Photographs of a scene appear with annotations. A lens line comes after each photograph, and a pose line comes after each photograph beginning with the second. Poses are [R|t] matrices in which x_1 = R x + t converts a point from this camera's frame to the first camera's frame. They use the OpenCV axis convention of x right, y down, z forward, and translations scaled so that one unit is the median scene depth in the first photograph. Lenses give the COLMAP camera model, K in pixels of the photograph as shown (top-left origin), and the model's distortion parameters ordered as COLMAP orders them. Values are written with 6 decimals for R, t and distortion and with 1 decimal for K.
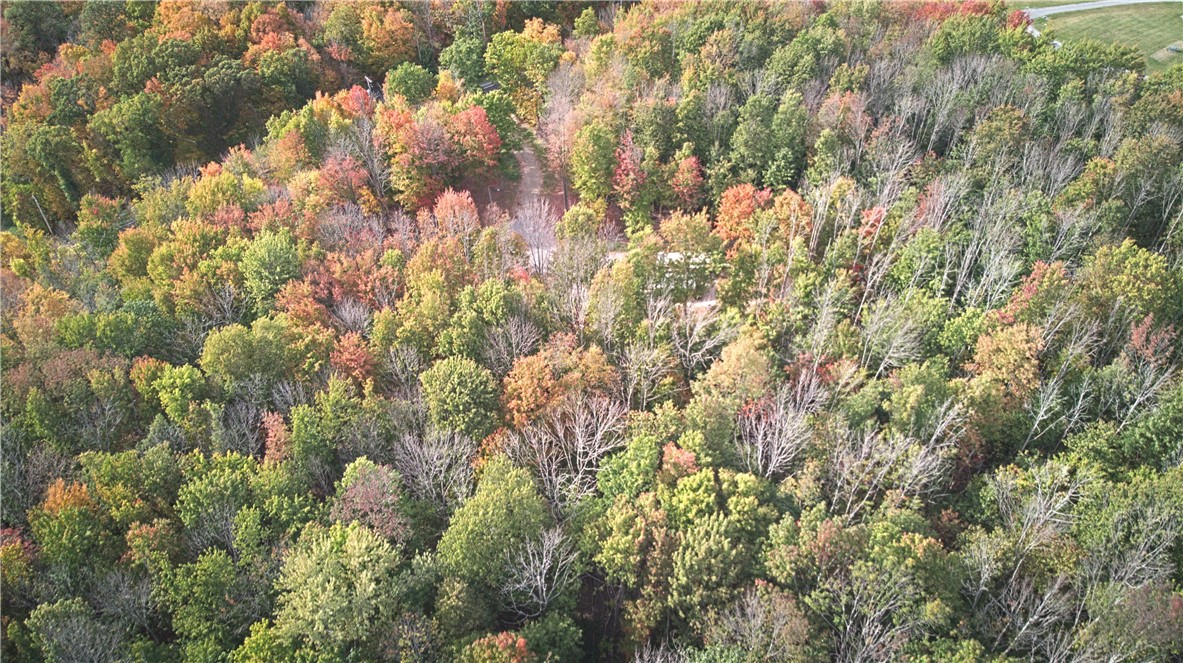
lens RADIAL K [[871.2, 0, 608.9], [0, 871.2, 333.0], [0, 0, 1]] dist [0.128744, -0.270643]
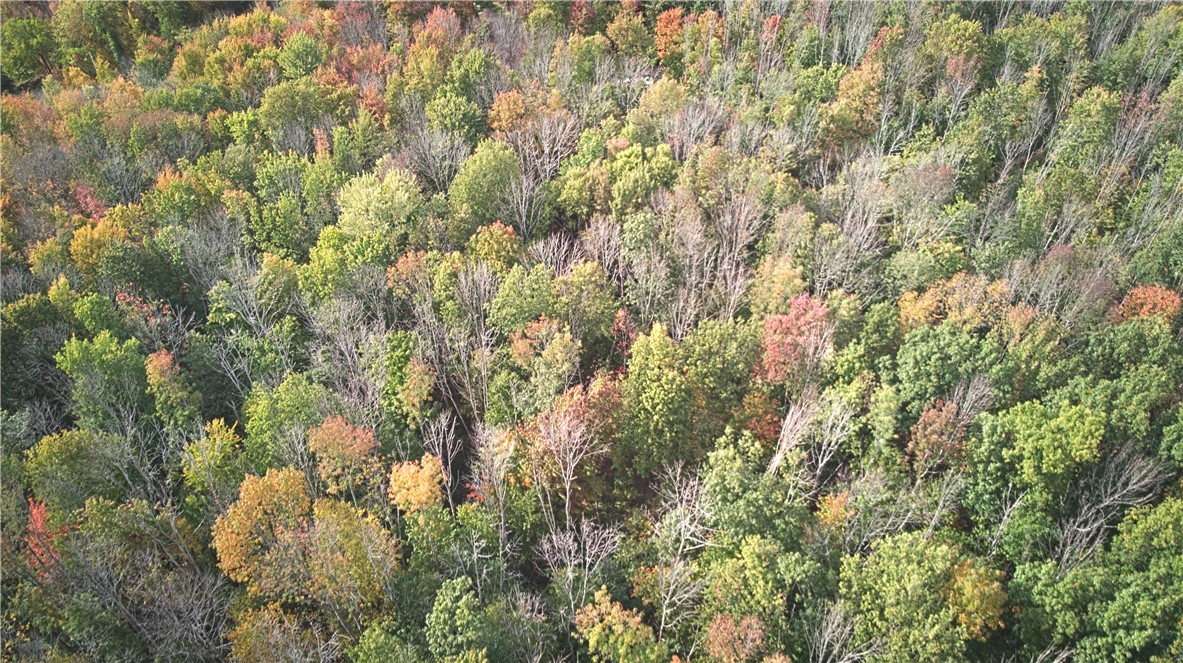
lens RADIAL K [[871.2, 0, 608.9], [0, 871.2, 333.0], [0, 0, 1]] dist [0.128744, -0.270643]
pose [[0.999052, -0.032430, 0.029037, 0.010936], [0.032398, 0.999474, 0.001552, 0.290490], [-0.029073, -0.000610, 0.999577, -0.261243]]
